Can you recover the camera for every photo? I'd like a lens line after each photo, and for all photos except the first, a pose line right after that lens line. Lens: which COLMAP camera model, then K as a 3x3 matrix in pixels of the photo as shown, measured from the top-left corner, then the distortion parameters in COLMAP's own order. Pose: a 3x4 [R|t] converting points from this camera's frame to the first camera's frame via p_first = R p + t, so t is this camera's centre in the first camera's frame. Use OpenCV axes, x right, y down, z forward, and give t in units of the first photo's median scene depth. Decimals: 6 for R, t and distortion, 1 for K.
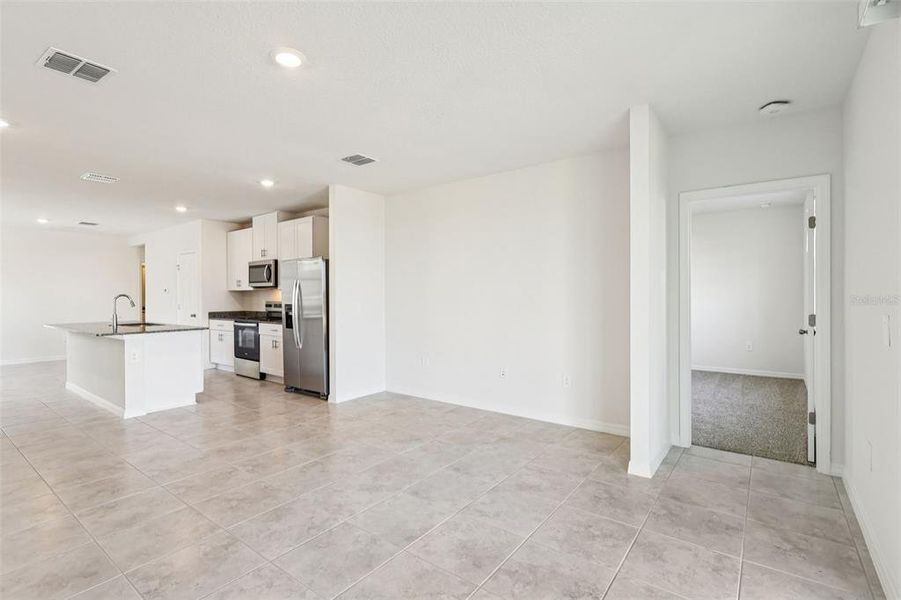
lens RADIAL K [[419.8, 0, 450.5], [0, 419.8, 300.0], [0, 0, 1]] dist [-0.002954, -0.000379]
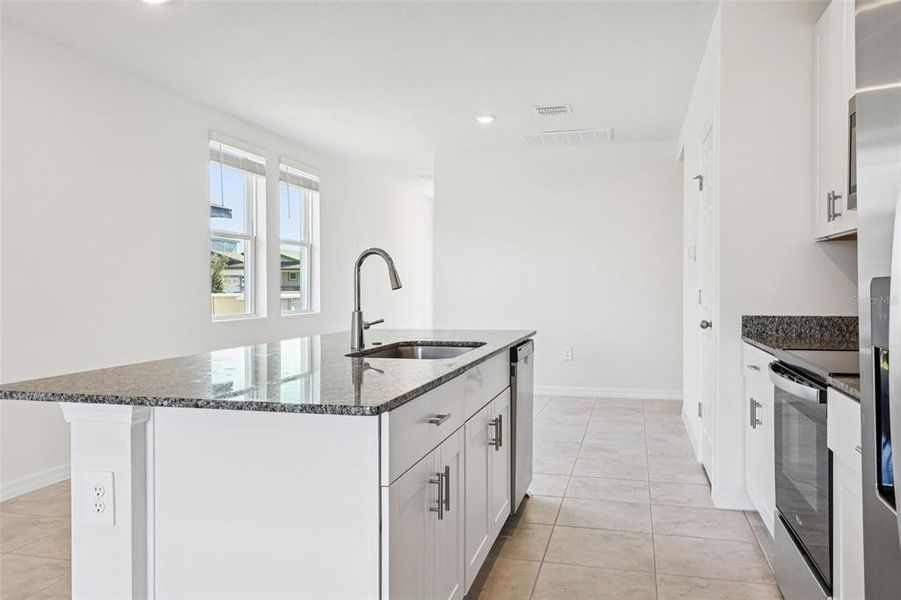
lens RADIAL K [[701.8, 0, 450.5], [0, 701.8, 300.0], [0, 0, 1]] dist [-0.001827, -0.000047]
pose [[0.374664, 0.022489, -0.926888, -0.209844], [-0.007449, 0.999747, 0.021246, 0.009154], [0.927131, -0.001056, 0.374736, 0.655990]]
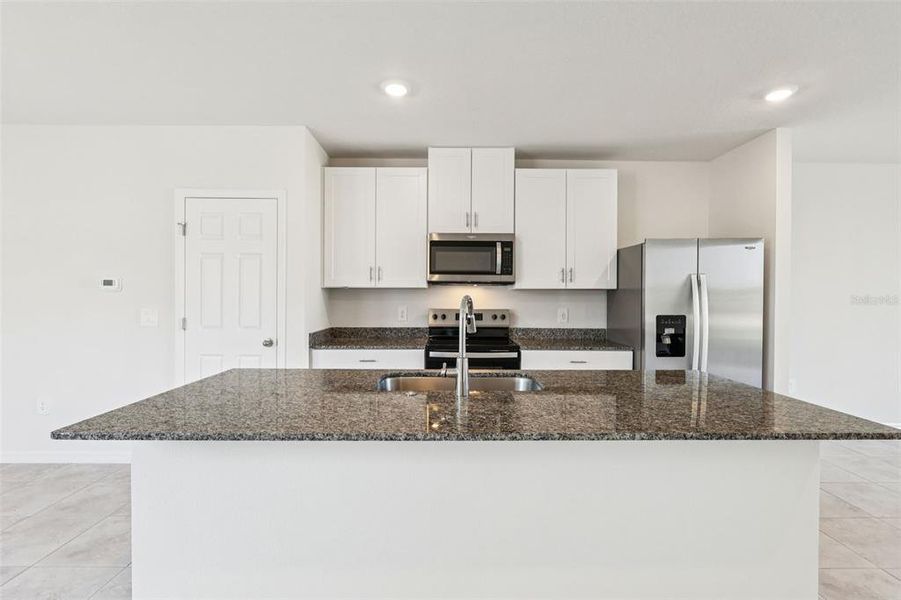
lens RADIAL K [[419.8, 0, 450.5], [0, 419.8, 300.0], [0, 0, 1]] dist [-0.002954, -0.000379]
pose [[0.795009, 0.000505, 0.606598, -0.765272], [-0.000165, 1.000000, -0.000616, -0.008011], [-0.606598, 0.000390, 0.795008, 0.567479]]
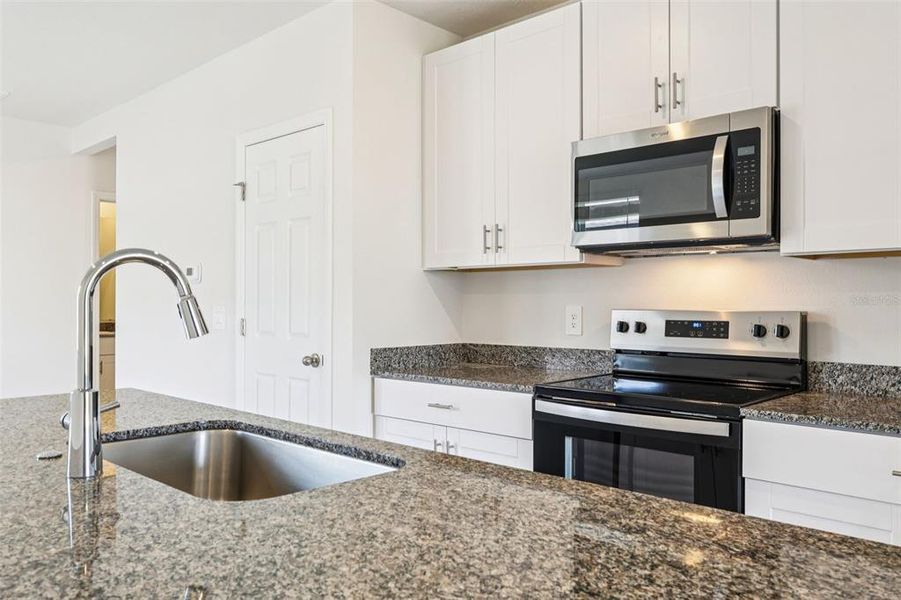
lens RADIAL K [[701.8, 0, 450.5], [0, 701.8, 300.0], [0, 0, 1]] dist [-0.001827, -0.000047]
pose [[0.993084, 0.005118, -0.117296, -0.498404], [-0.007020, 0.999850, -0.015806, 0.004917], [0.117198, 0.016520, 0.992971, 0.594830]]
